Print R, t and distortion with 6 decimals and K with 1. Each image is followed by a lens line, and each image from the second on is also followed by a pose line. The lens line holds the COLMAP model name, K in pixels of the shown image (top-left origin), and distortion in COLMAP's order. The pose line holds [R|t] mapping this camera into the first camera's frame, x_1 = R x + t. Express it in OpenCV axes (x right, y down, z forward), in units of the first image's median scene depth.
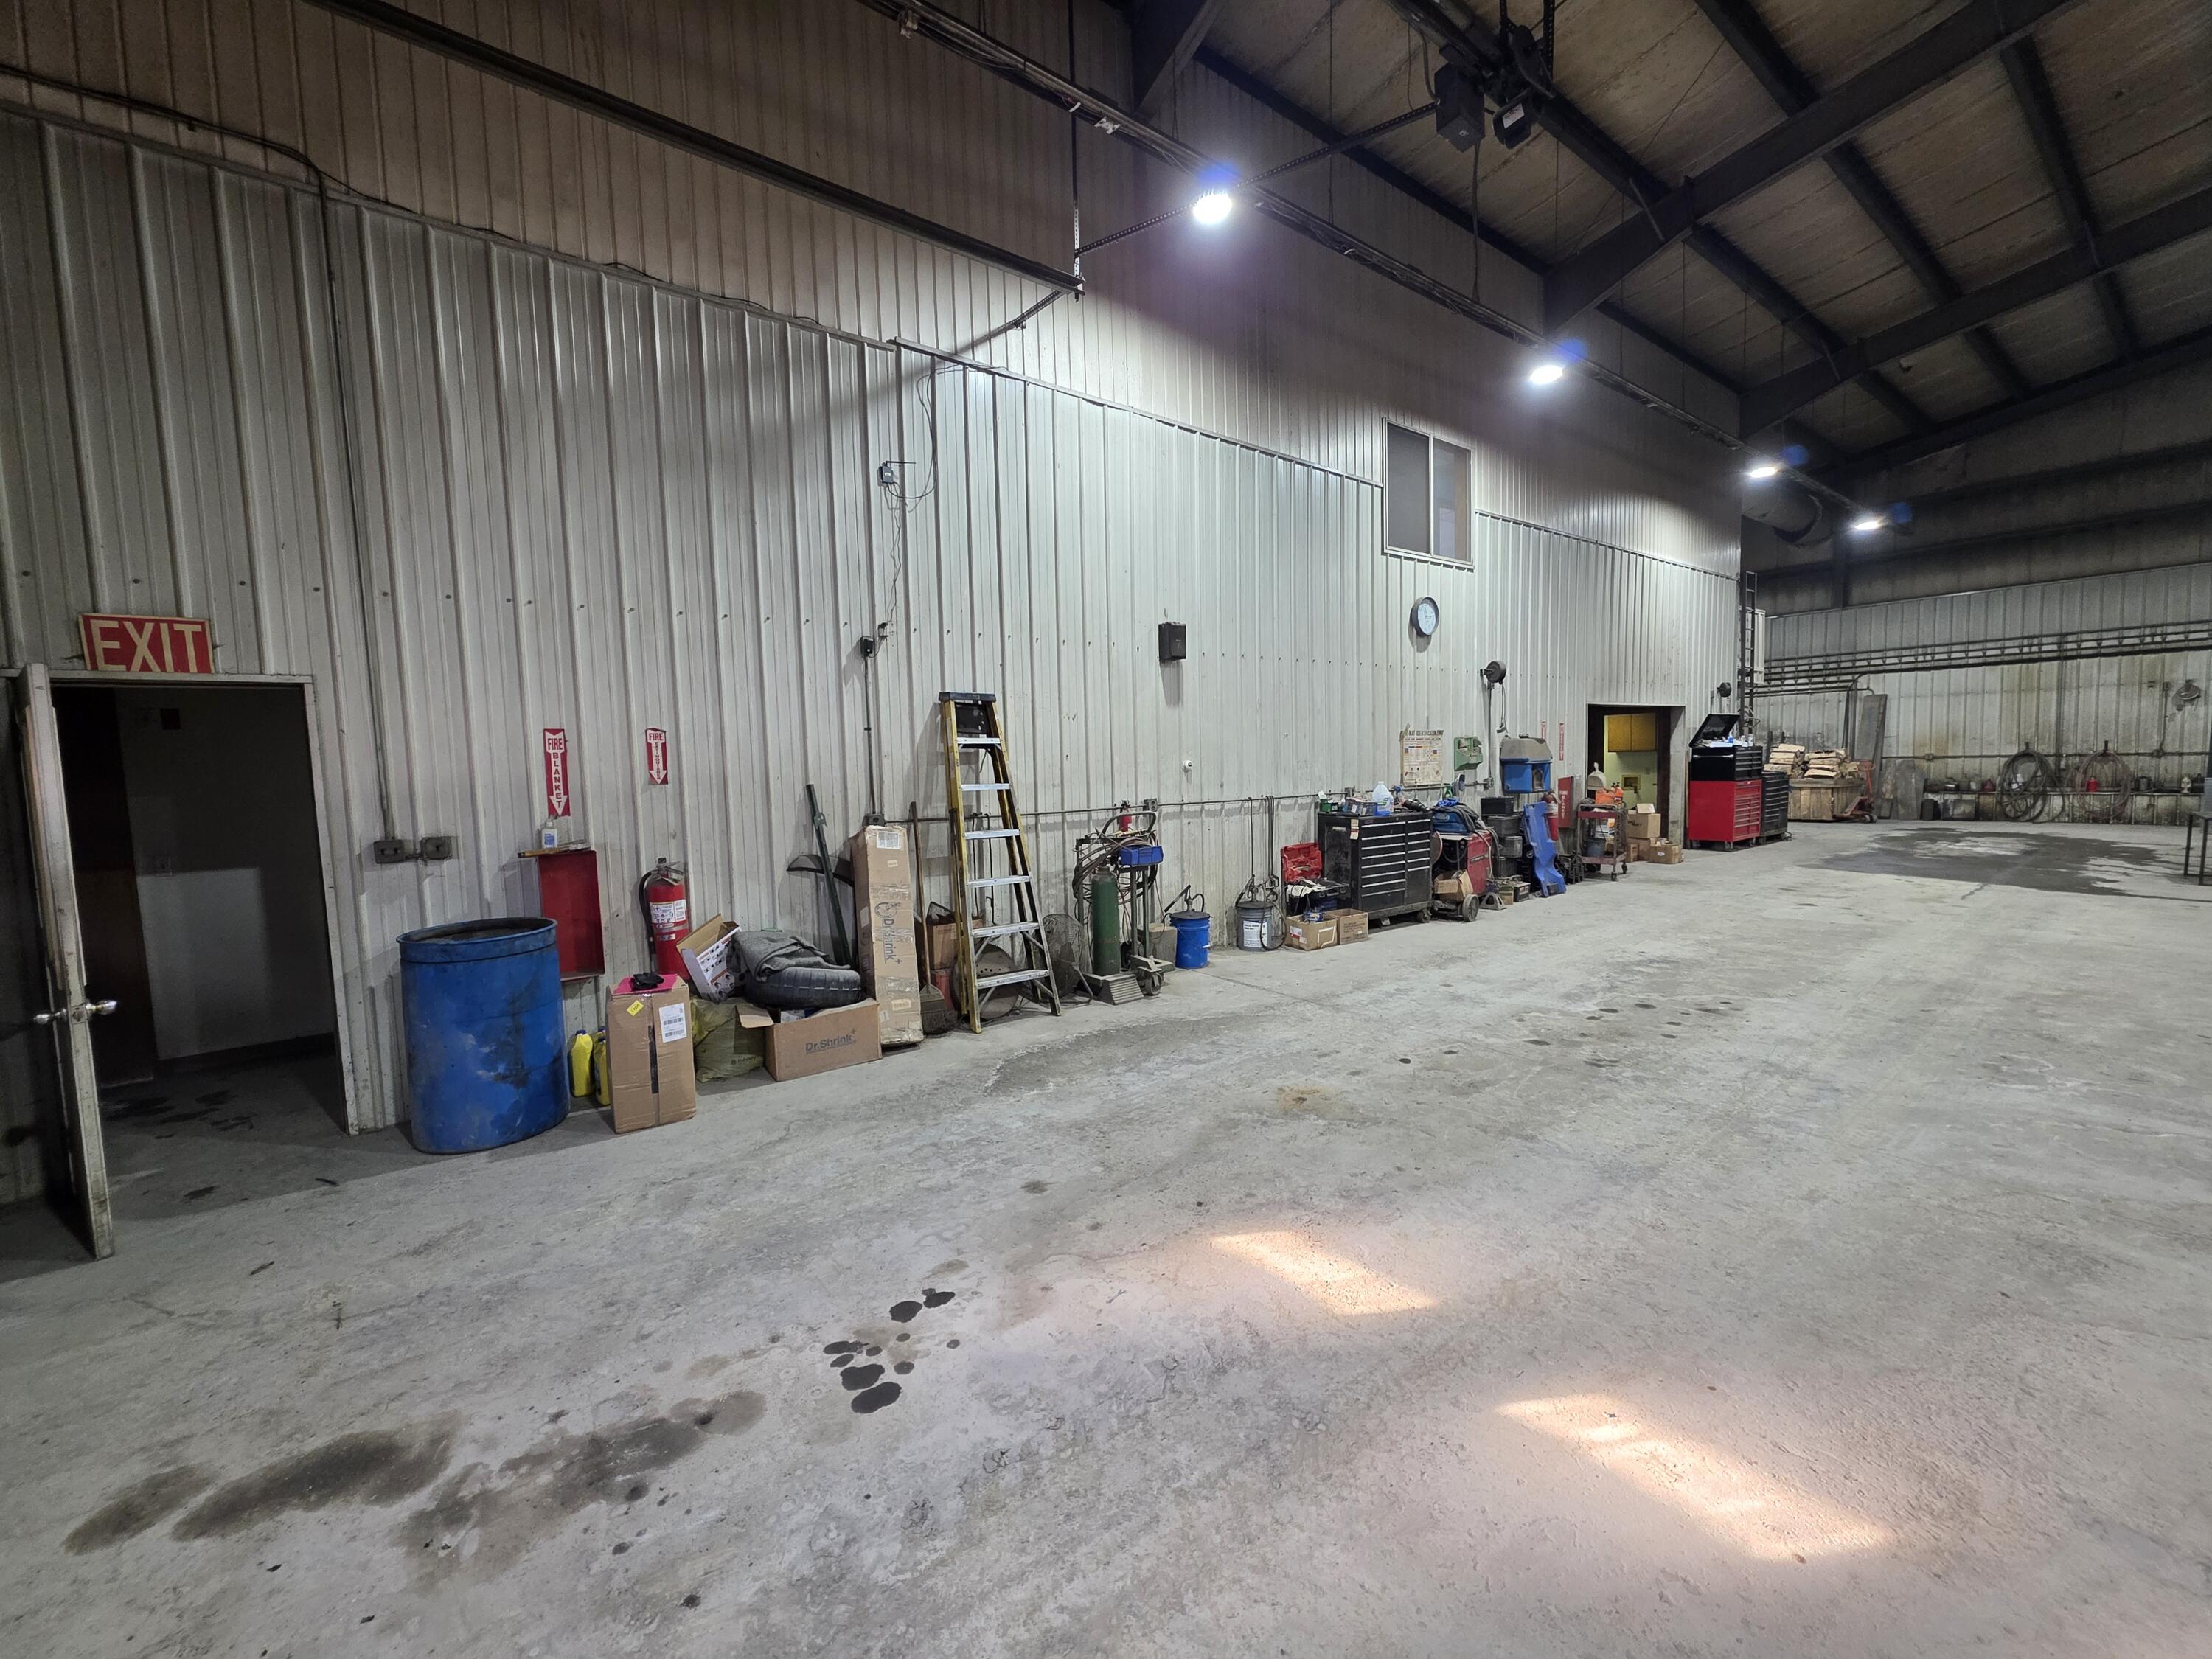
lens RADIAL K [[879.8, 0, 1103.8], [0, 879.8, 828.7], [0, 0, 1]] dist [0.004029, 0.000471]
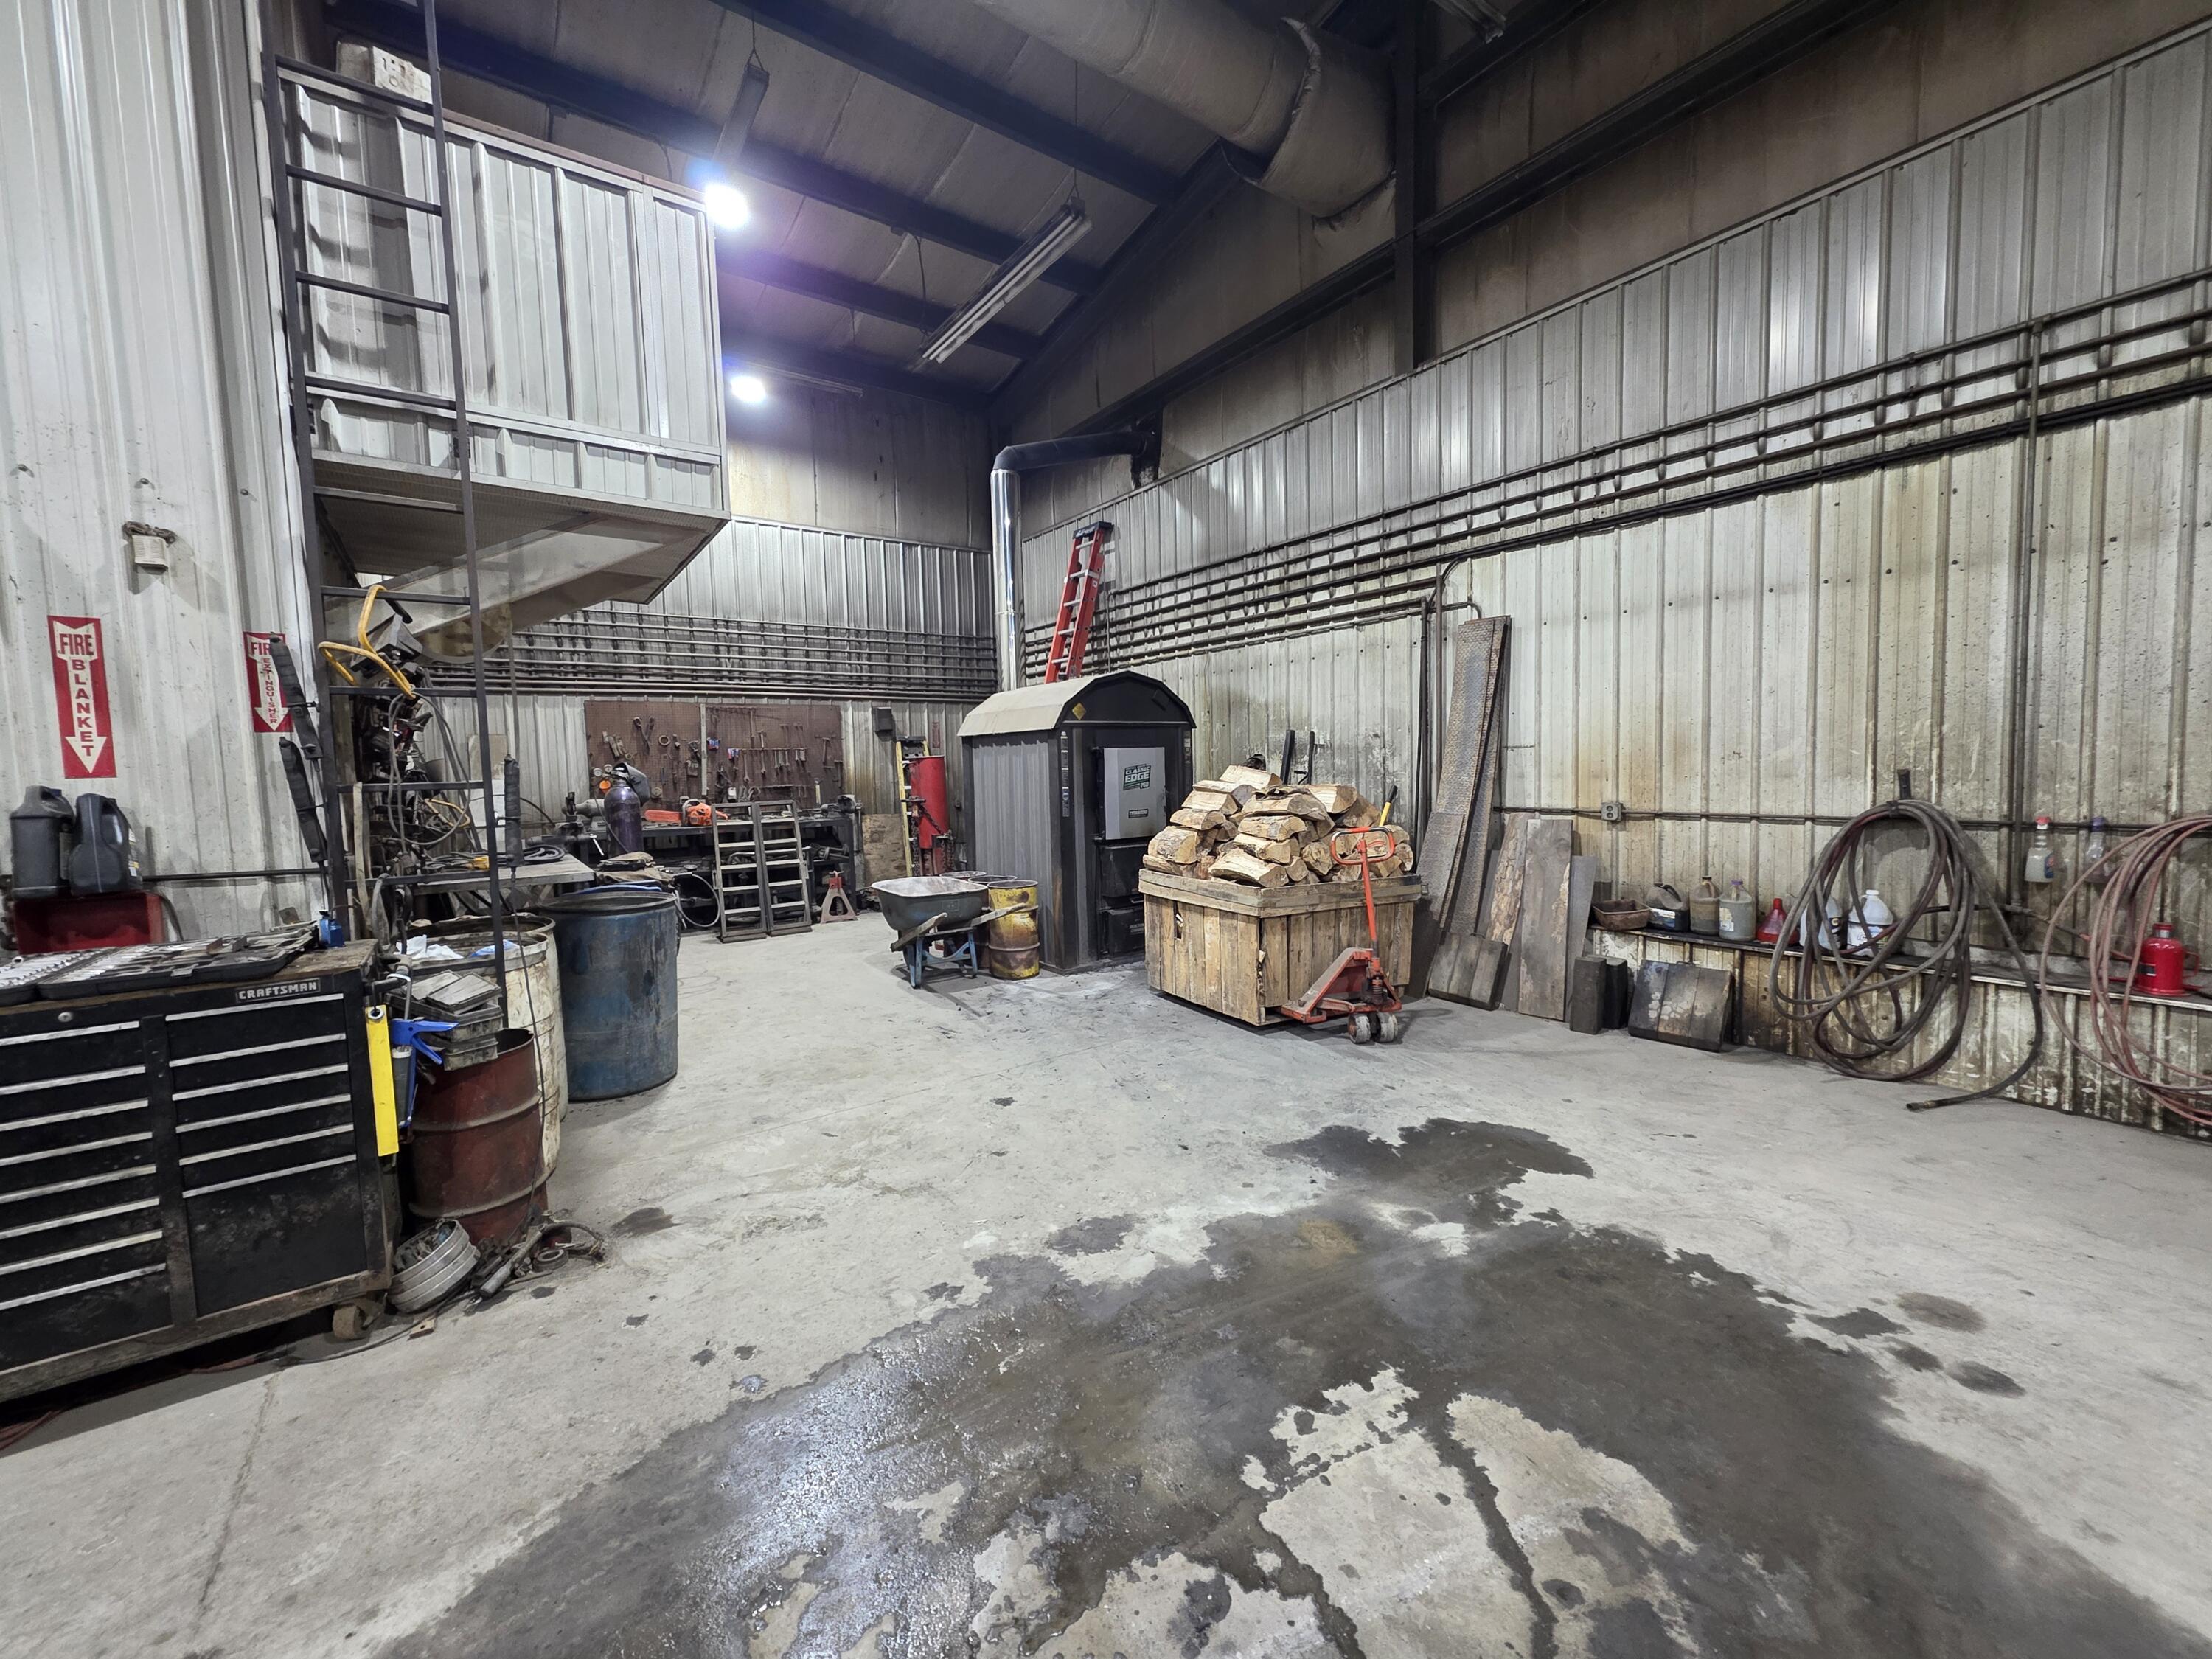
lens RADIAL K [[879.8, 0, 1110.6], [0, 879.8, 829.5], [0, 0, 1]] dist [0.004029, 0.000471]
pose [[0.999682, 0.009066, -0.023551, 0.789946], [-0.009250, 0.999928, -0.007704, -0.073710], [0.023479, 0.007920, 0.999693, 0.709867]]
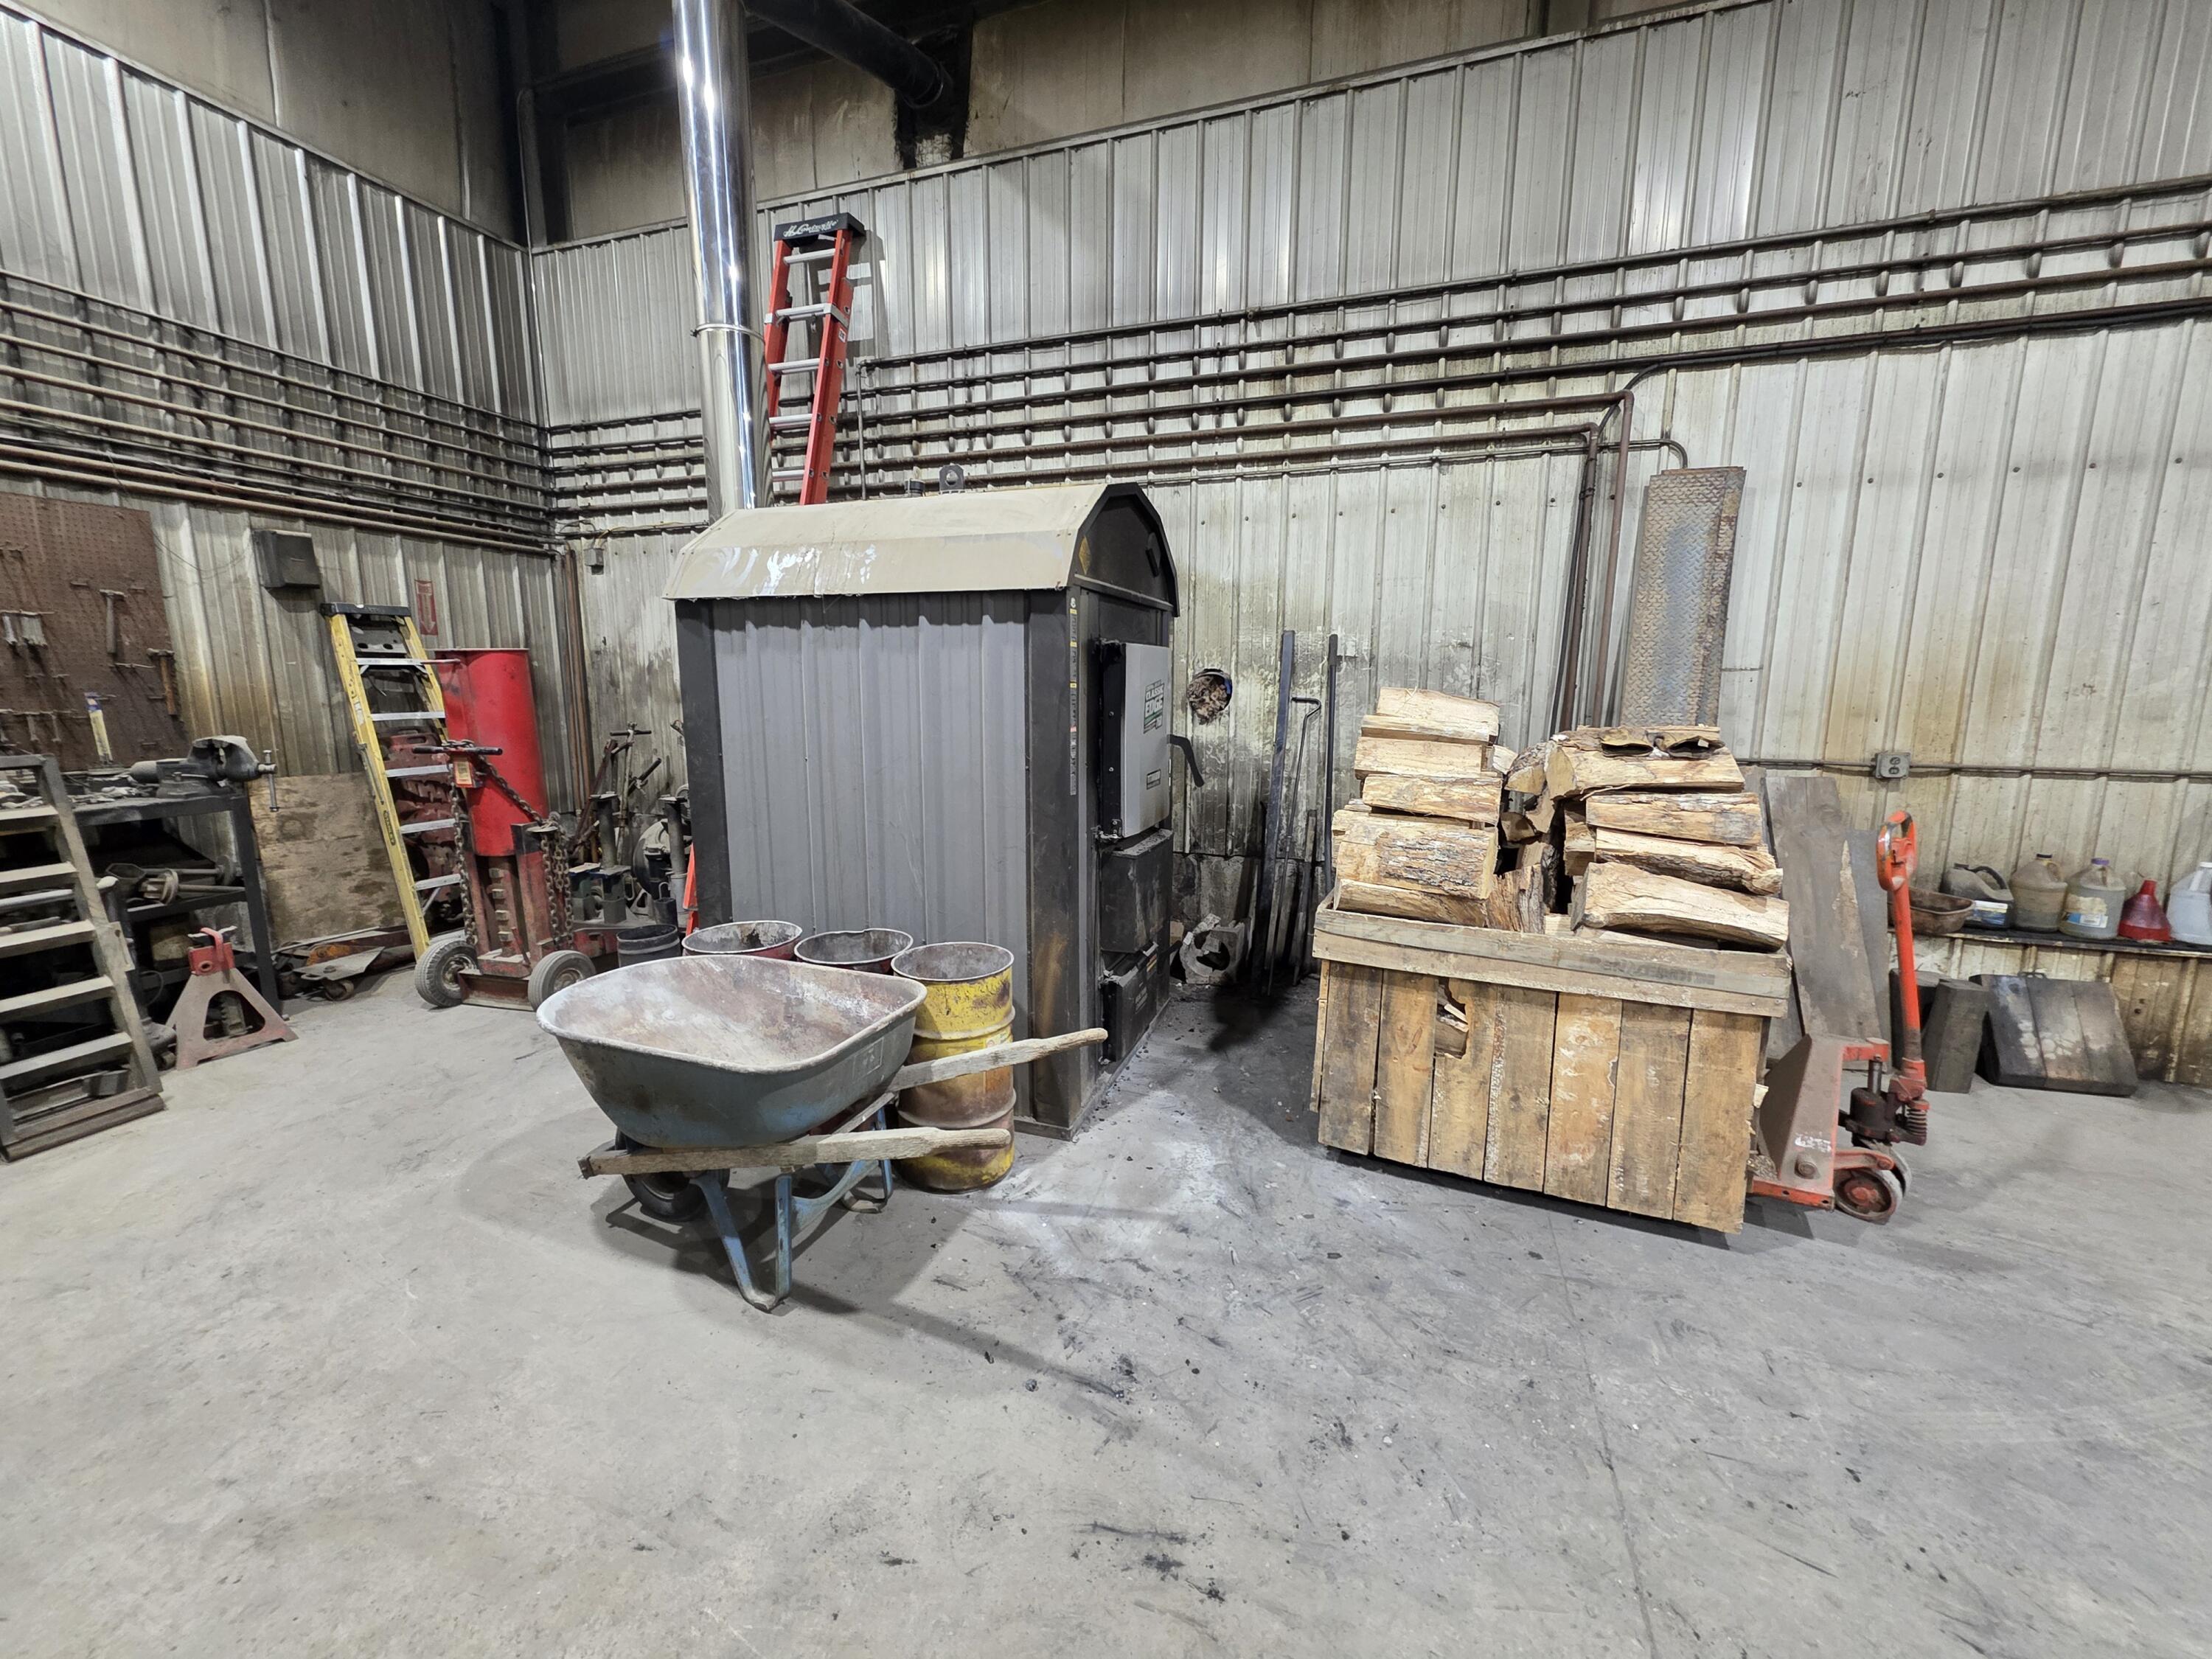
lens RADIAL K [[879.8, 0, 1107.7], [0, 879.8, 825.3], [0, 0, 1]] dist [0.004029, 0.000471]
pose [[0.833619, -0.056514, 0.549441, 0.671329], [0.016617, 0.996868, 0.077323, -0.089655], [-0.552090, -0.055328, 0.831947, 0.952158]]
